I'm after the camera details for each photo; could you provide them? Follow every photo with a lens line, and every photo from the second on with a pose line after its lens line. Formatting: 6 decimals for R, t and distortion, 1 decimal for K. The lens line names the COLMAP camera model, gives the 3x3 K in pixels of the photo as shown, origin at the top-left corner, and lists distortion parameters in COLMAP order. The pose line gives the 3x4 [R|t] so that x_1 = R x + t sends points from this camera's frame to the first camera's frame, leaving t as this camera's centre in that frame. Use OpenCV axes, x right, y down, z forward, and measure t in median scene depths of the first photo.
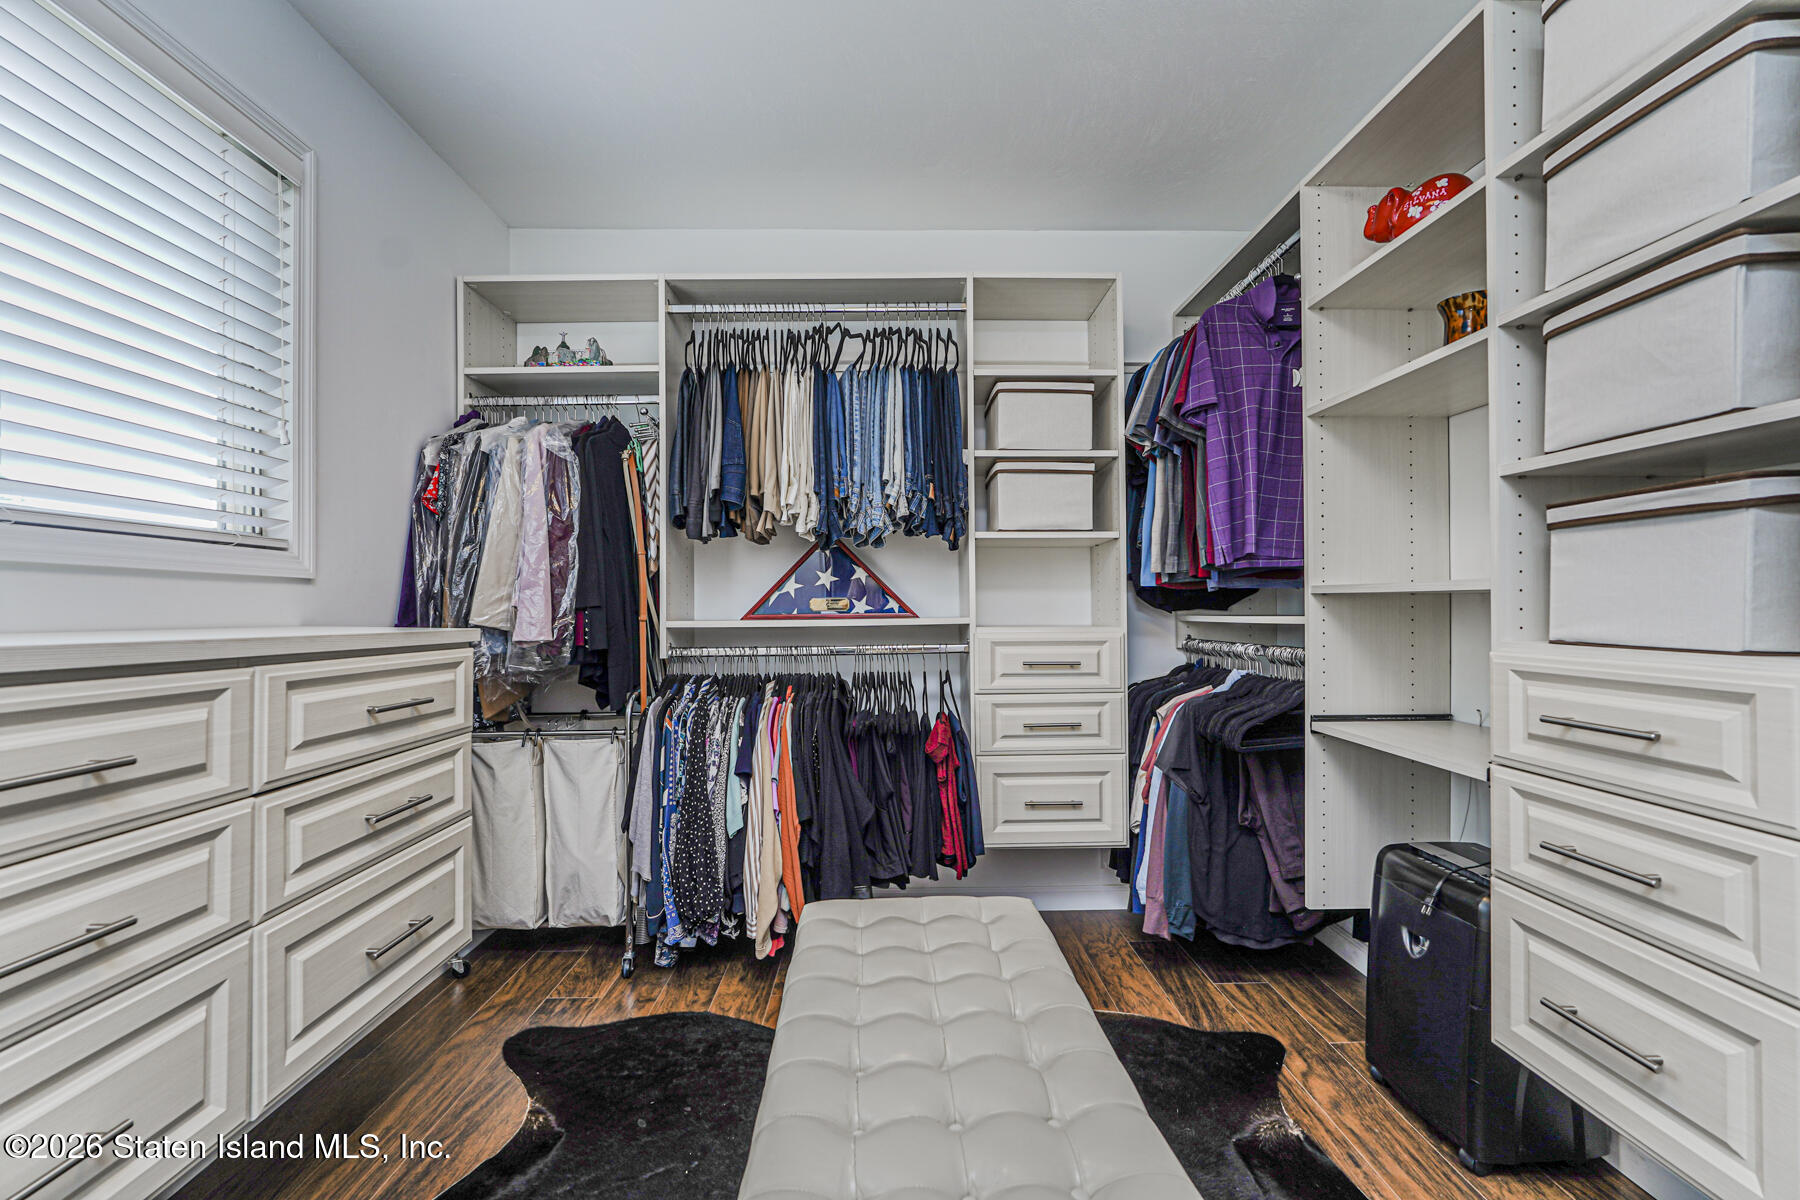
lens RADIAL K [[792.3, 0, 904.4], [0, 792.3, 601.2], [0, 0, 1]] dist [-0.016120, 0.008142]
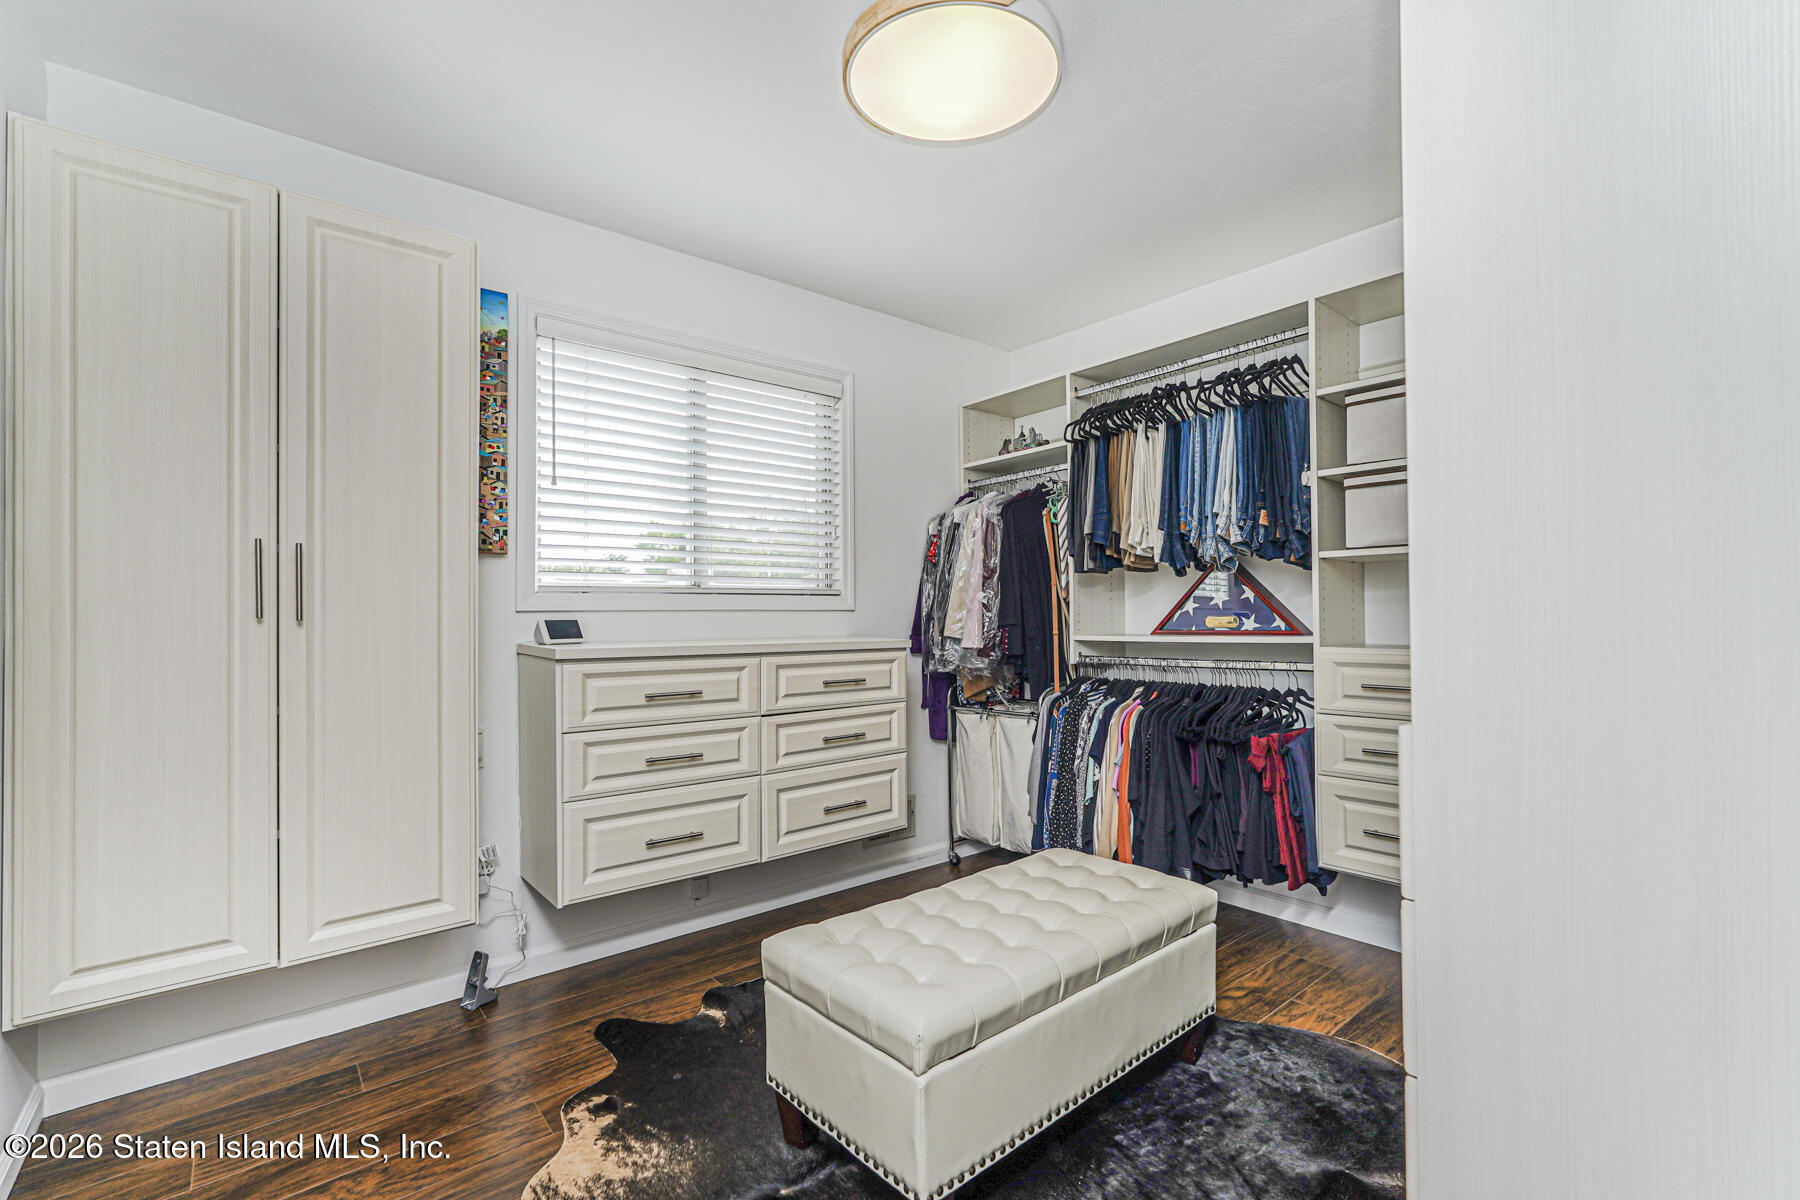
lens RADIAL K [[792.3, 0, 909.1], [0, 792.3, 608.1], [0, 0, 1]] dist [-0.016120, 0.008142]
pose [[0.624776, -0.006707, -0.780776, 0.560971], [0.012623, 0.999919, 0.001512, -0.025208], [0.780702, -0.010801, 0.624810, -0.029176]]
